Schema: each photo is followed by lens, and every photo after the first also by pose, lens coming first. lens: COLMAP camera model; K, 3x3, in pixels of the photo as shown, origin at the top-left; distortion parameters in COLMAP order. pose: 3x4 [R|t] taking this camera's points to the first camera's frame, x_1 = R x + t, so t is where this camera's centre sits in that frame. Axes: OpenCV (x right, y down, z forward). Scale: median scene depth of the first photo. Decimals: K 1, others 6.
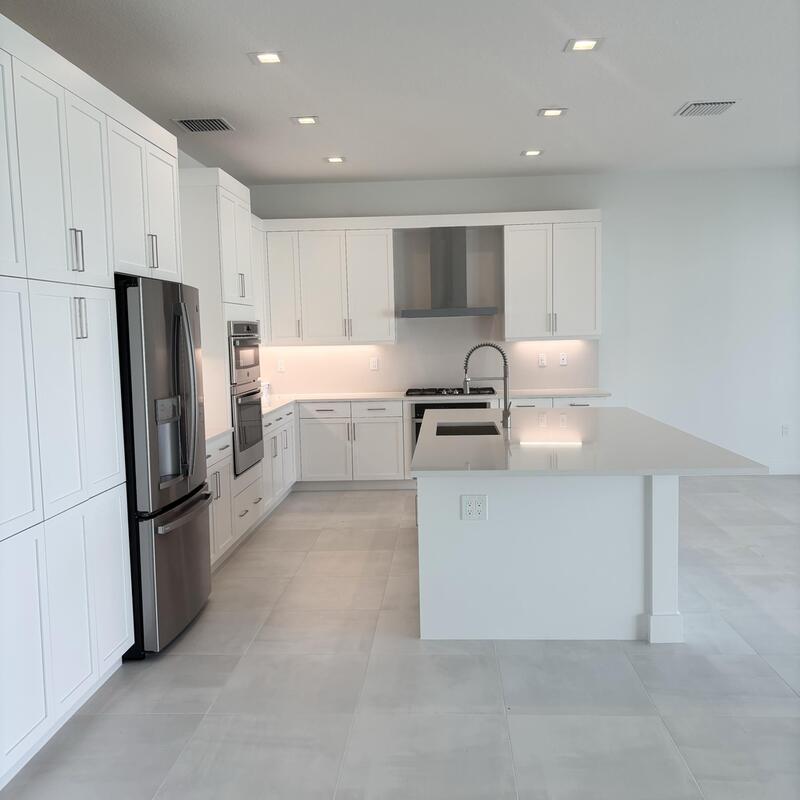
lens RADIAL K [[804.5, 0, 400.0], [0, 804.5, 400.0], [0, 0, 1]] dist [0.049126, -0.011399]
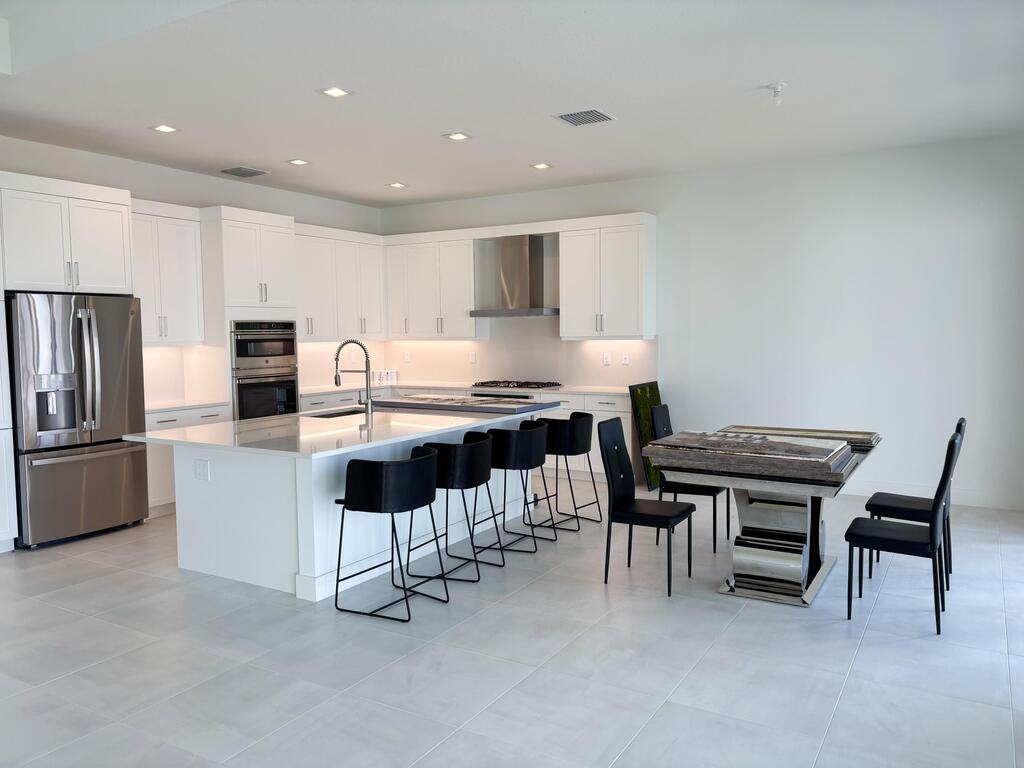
lens RADIAL K [[765.9, 0, 519.0], [0, 765.9, 381.0], [0, 0, 1]] dist [0.034343, -0.007451]
pose [[0.885755, 0.044280, -0.462036, 0.601131], [-0.049349, 0.998781, 0.001113, -0.018165], [0.461522, 0.021815, 0.886861, 0.079539]]
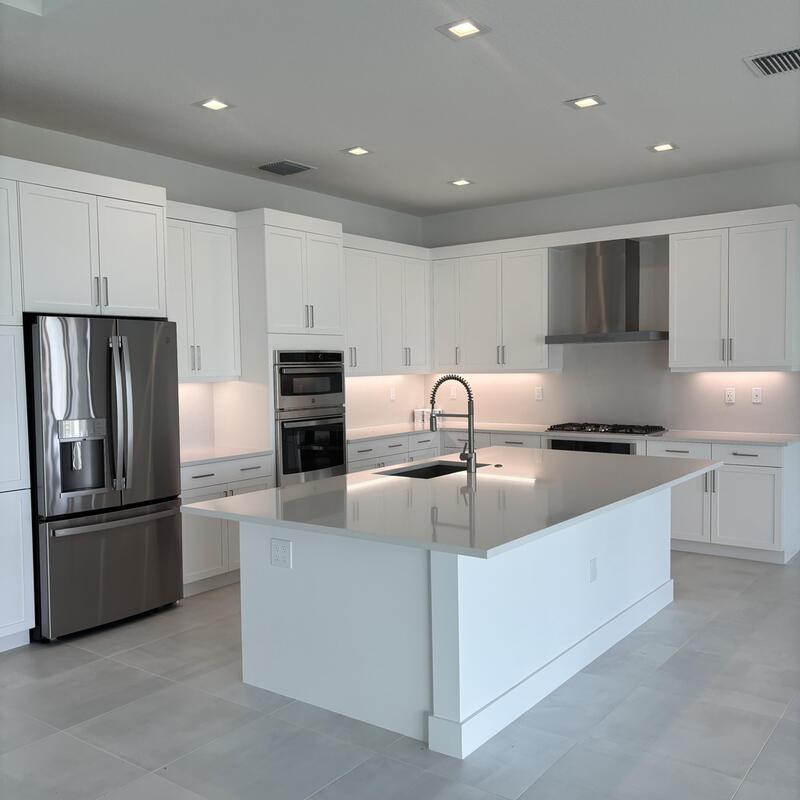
lens RADIAL K [[804.5, 0, 400.0], [0, 804.5, 400.0], [0, 0, 1]] dist [0.049126, -0.011399]
pose [[0.832319, 0.036174, -0.553115, 0.394700], [-0.050816, 0.998646, -0.011155, -0.021777], [0.551962, 0.037392, 0.833030, 0.158519]]
